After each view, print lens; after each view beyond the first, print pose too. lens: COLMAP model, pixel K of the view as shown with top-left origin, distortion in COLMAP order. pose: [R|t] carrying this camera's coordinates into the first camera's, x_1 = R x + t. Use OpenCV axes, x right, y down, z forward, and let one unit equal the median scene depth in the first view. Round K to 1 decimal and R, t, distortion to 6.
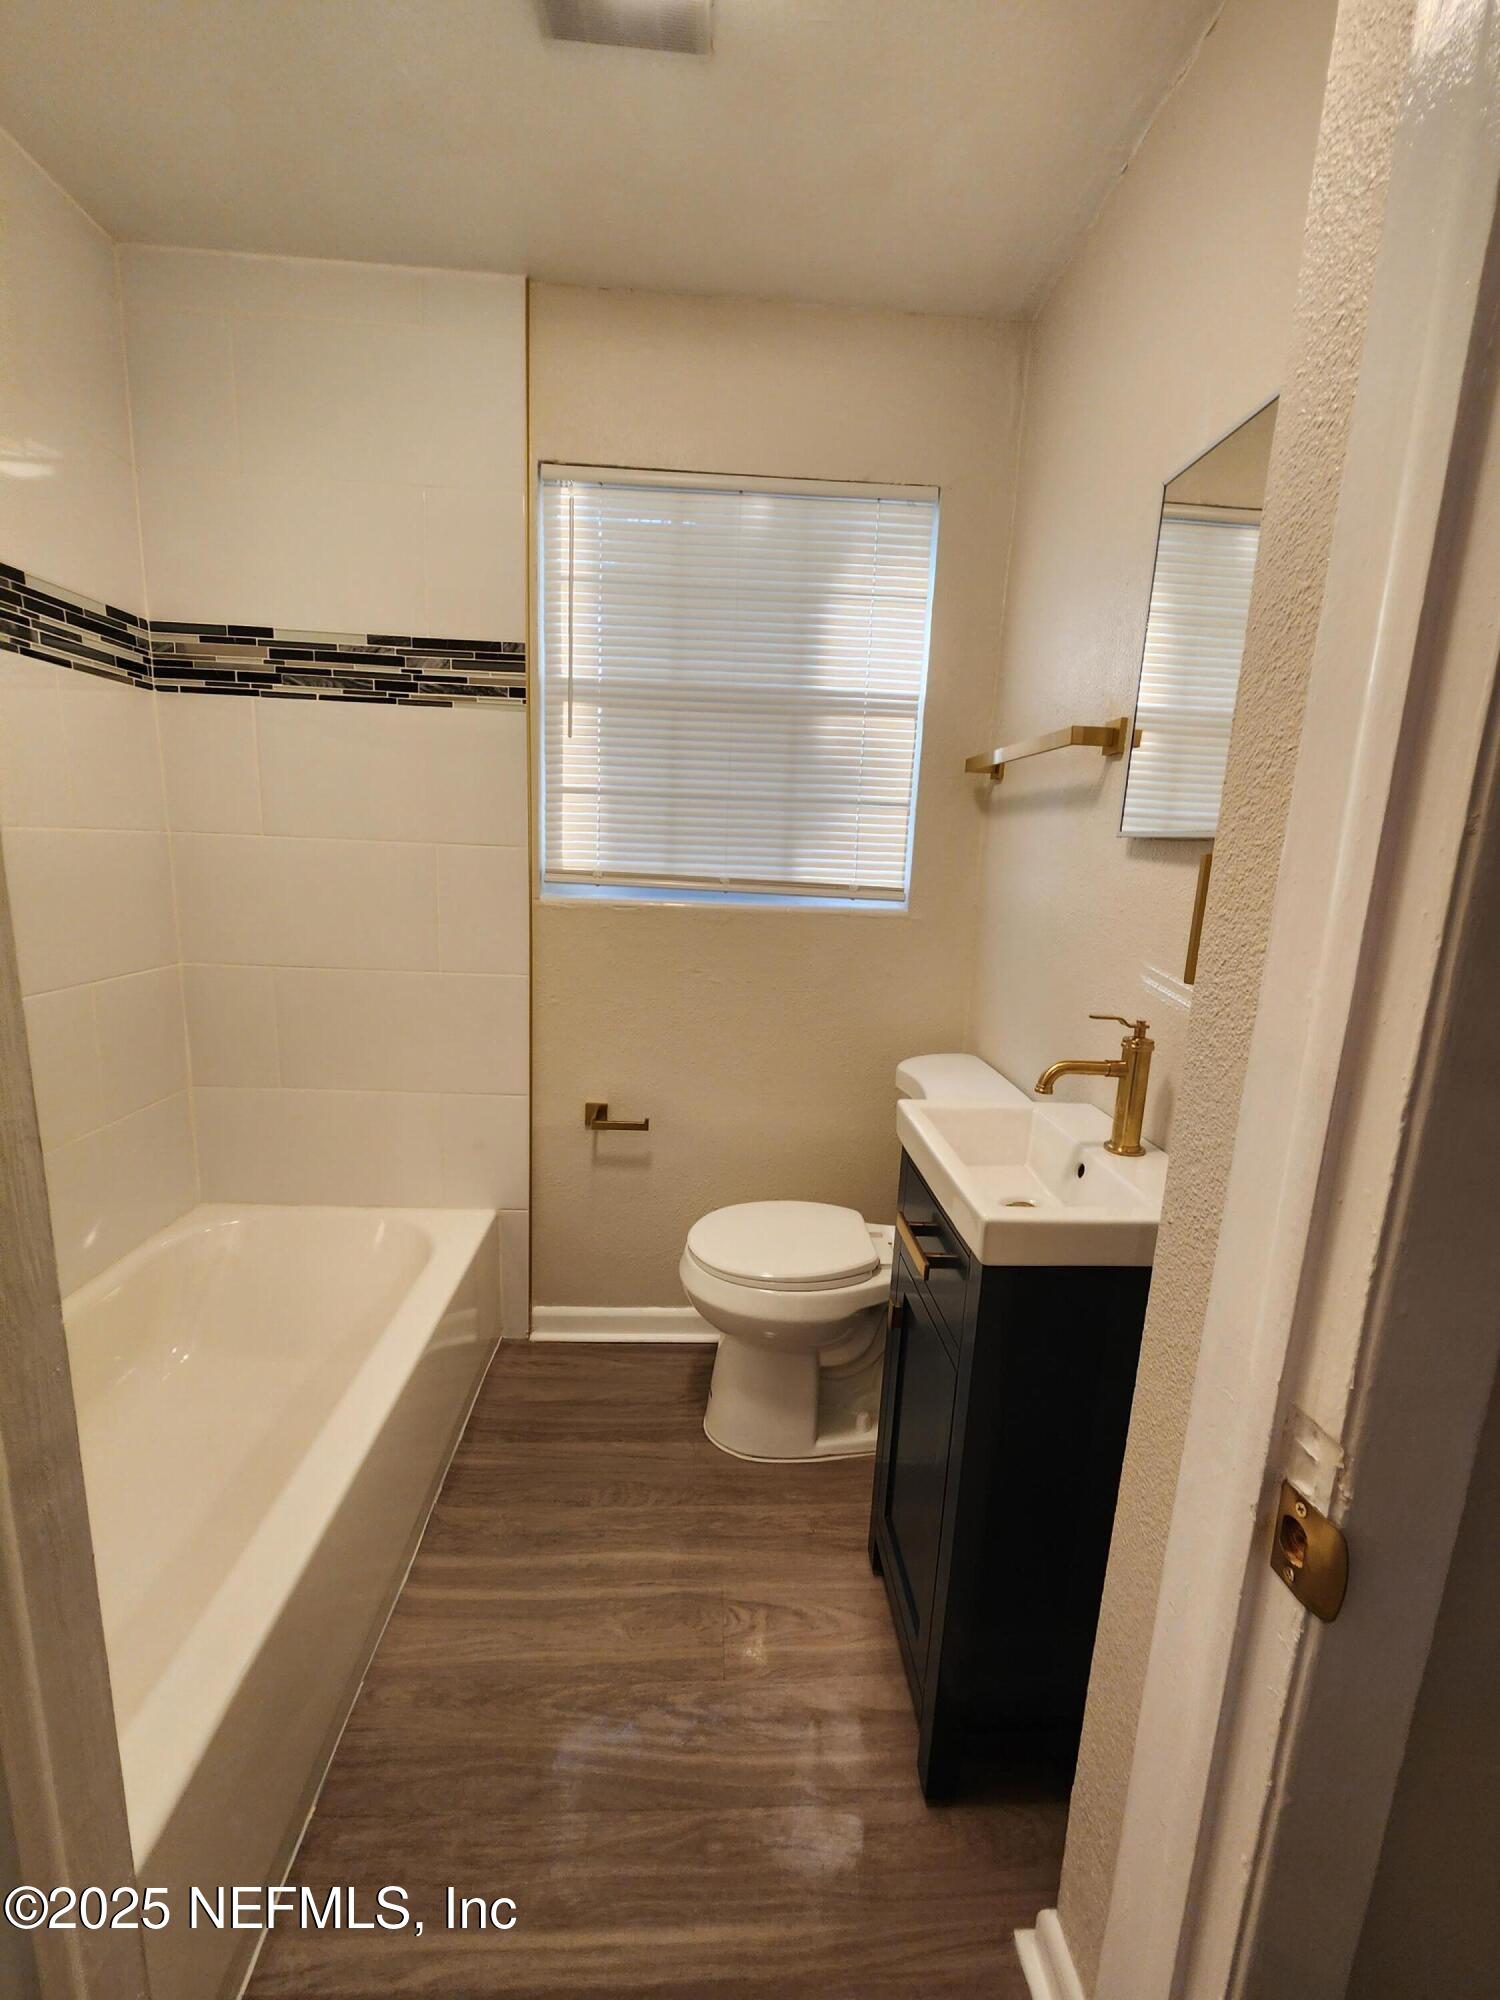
lens RADIAL K [[820.1, 0, 742.2], [0, 820.1, 996.5], [0, 0, 1]] dist [0.003574, -0.000880]
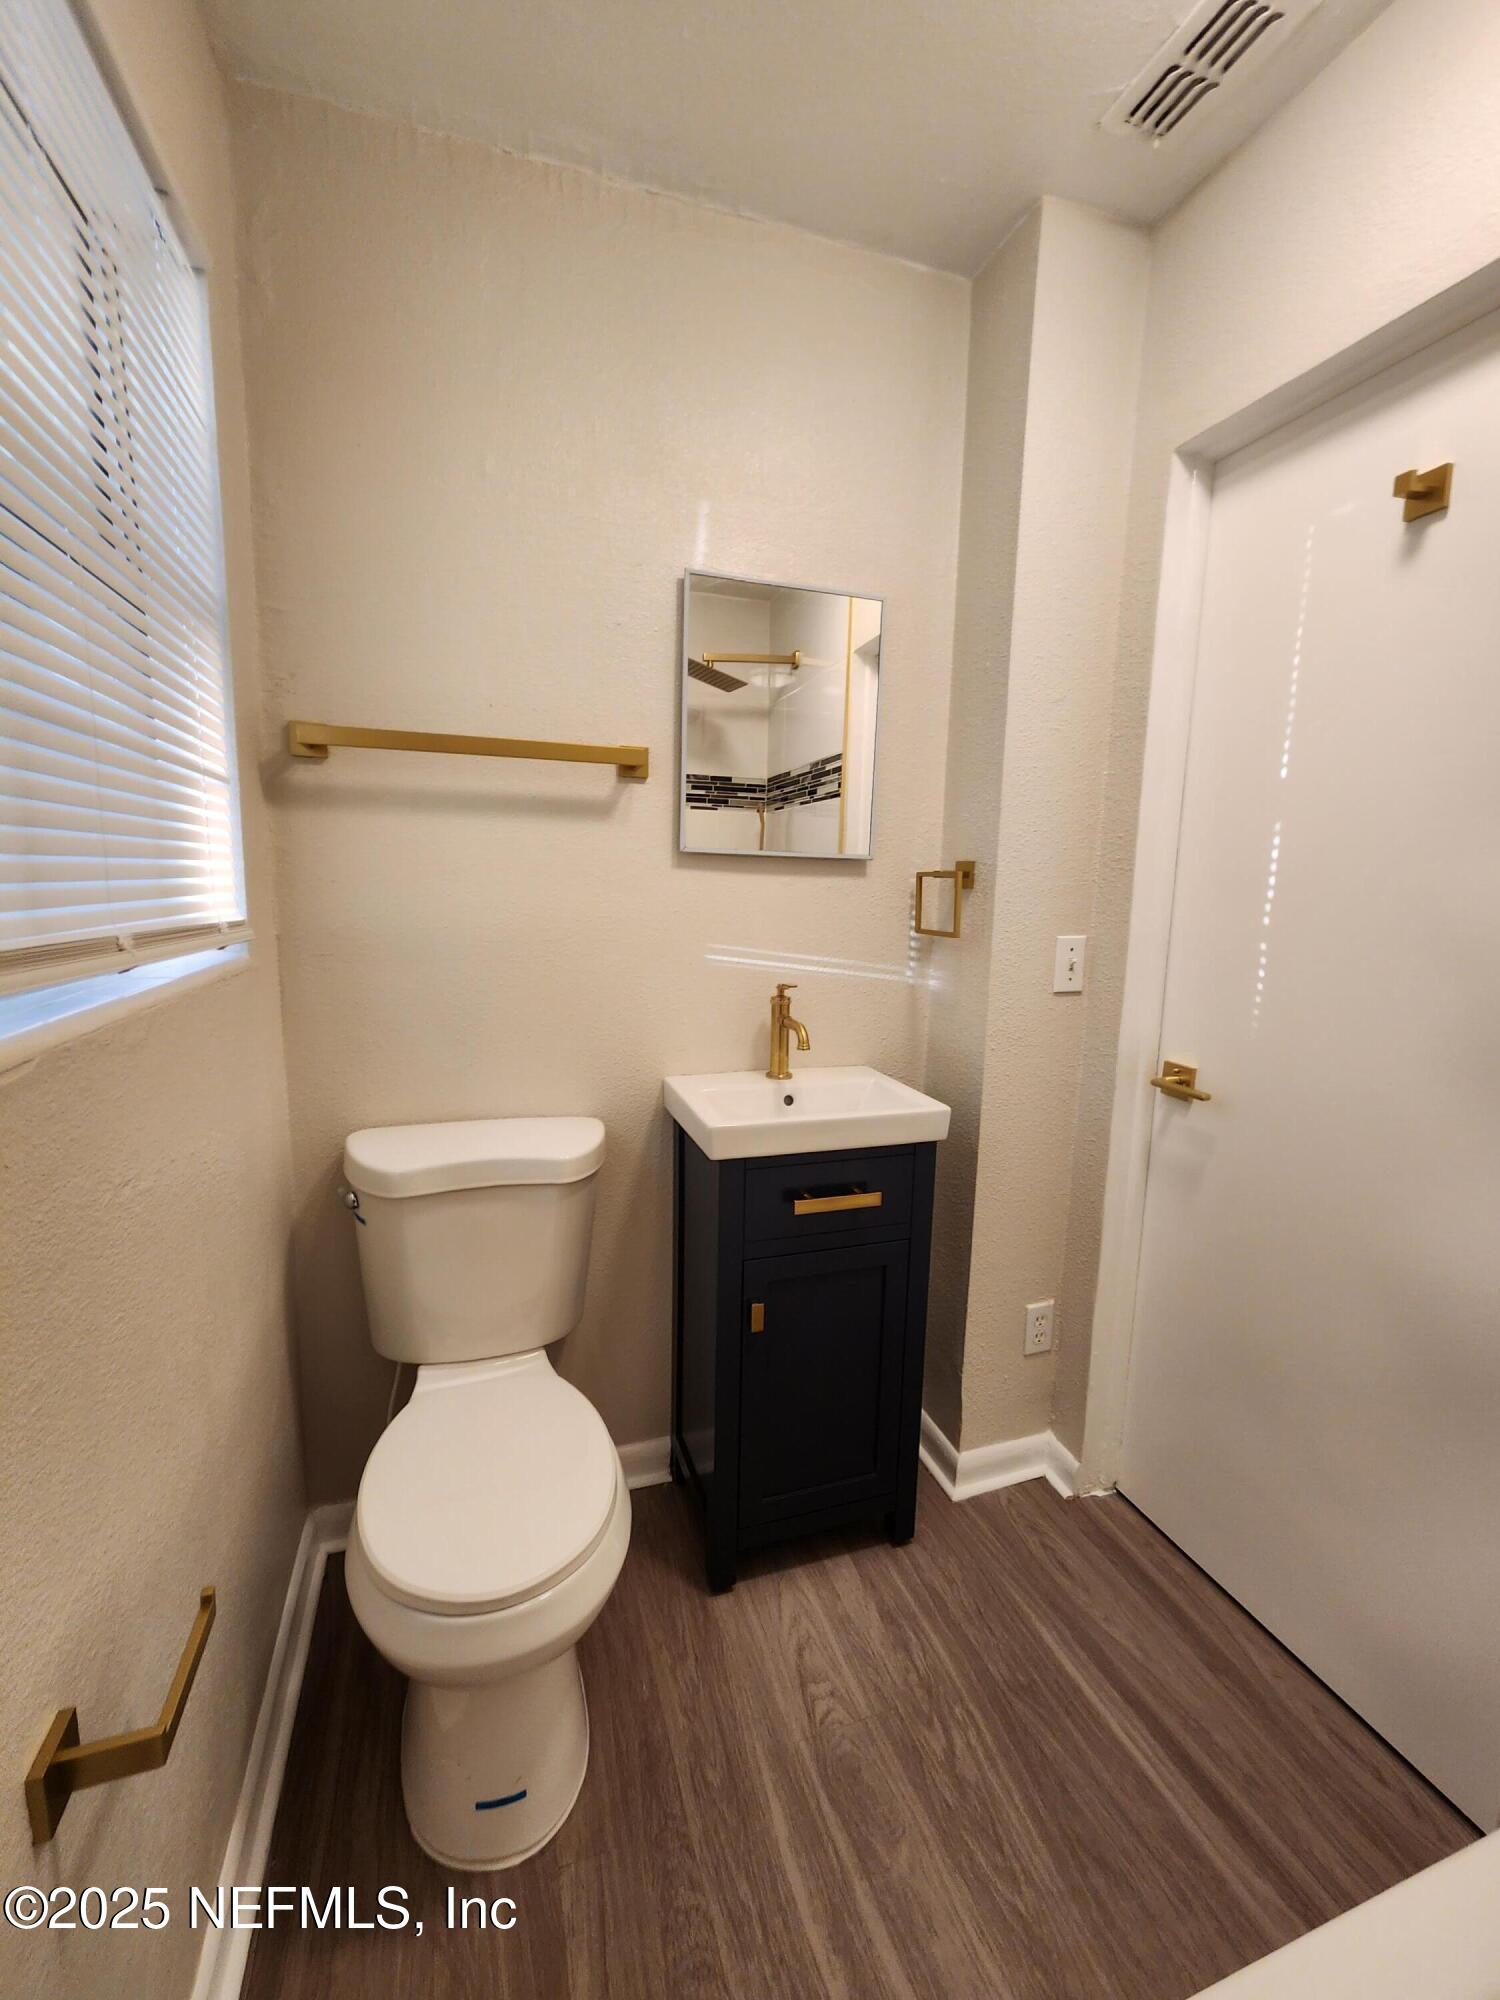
lens RADIAL K [[820.1, 0, 744.5], [0, 820.1, 1000.8], [0, 0, 1]] dist [0.003574, -0.000880]
pose [[-0.265158, -0.191753, 0.944945, -0.718651], [0.149533, 0.959991, 0.236766, -0.242608], [-0.952539, 0.204081, -0.225876, 1.176181]]
